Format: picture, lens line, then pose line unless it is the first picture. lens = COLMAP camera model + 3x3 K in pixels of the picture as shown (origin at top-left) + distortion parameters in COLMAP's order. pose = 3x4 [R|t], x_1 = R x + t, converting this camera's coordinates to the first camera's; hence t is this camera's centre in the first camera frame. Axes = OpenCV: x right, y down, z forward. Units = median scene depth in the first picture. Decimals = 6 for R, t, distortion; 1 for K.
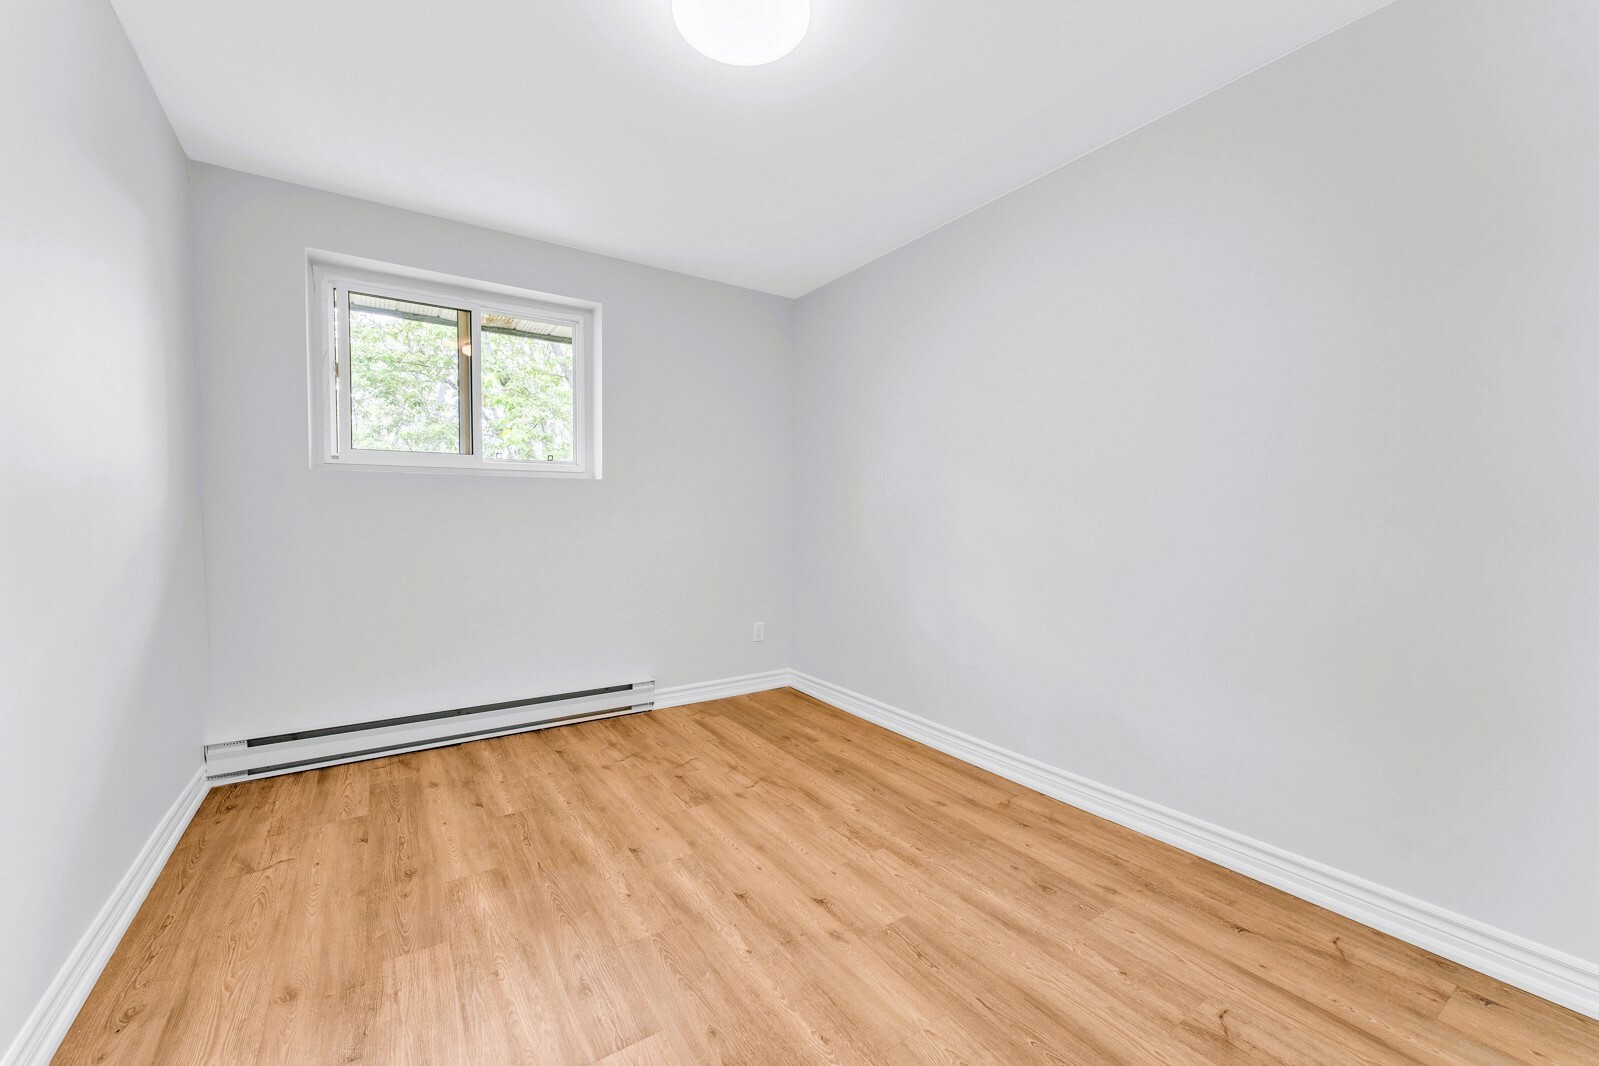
lens RADIAL K [[634.1, 0, 798.3], [0, 634.1, 530.4], [0, 0, 1]] dist [0.002680, -0.000075]
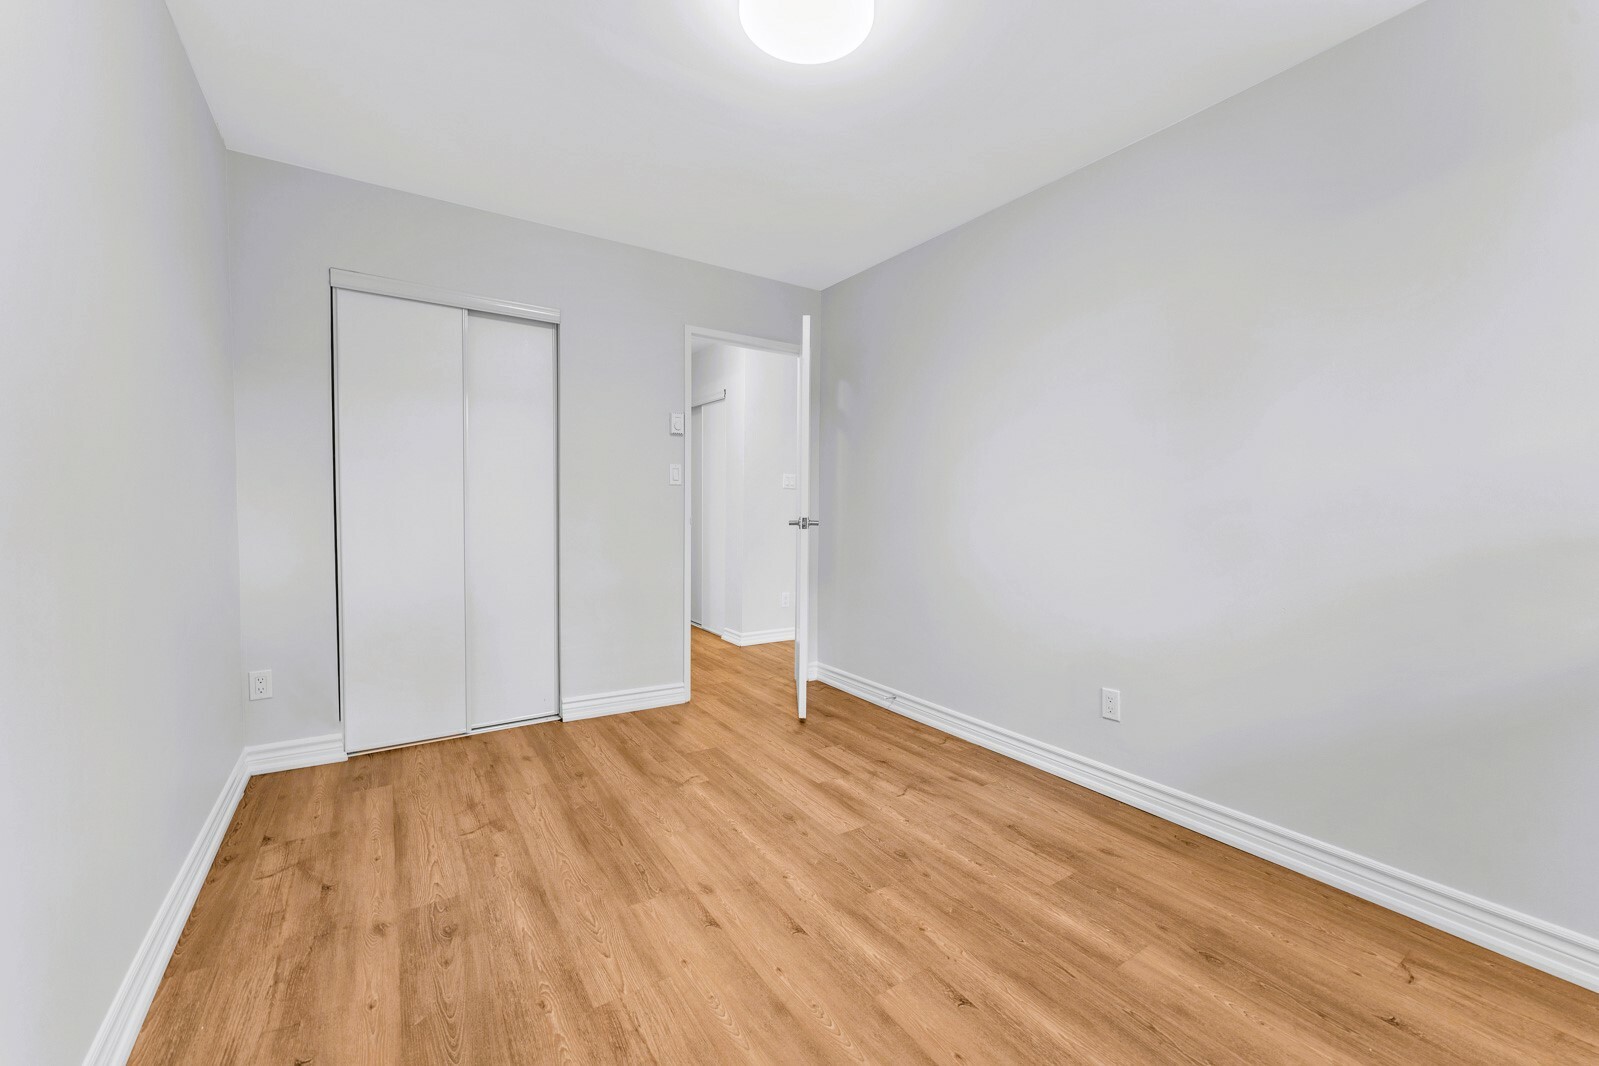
lens RADIAL K [[634.1, 0, 800.1], [0, 634.1, 532.6], [0, 0, 1]] dist [0.002680, -0.000075]
pose [[-0.999853, -0.016338, 0.005108, -0.090913], [-0.015954, 0.997570, 0.067813, -0.051710], [-0.006203, 0.067722, -0.997685, 1.928003]]
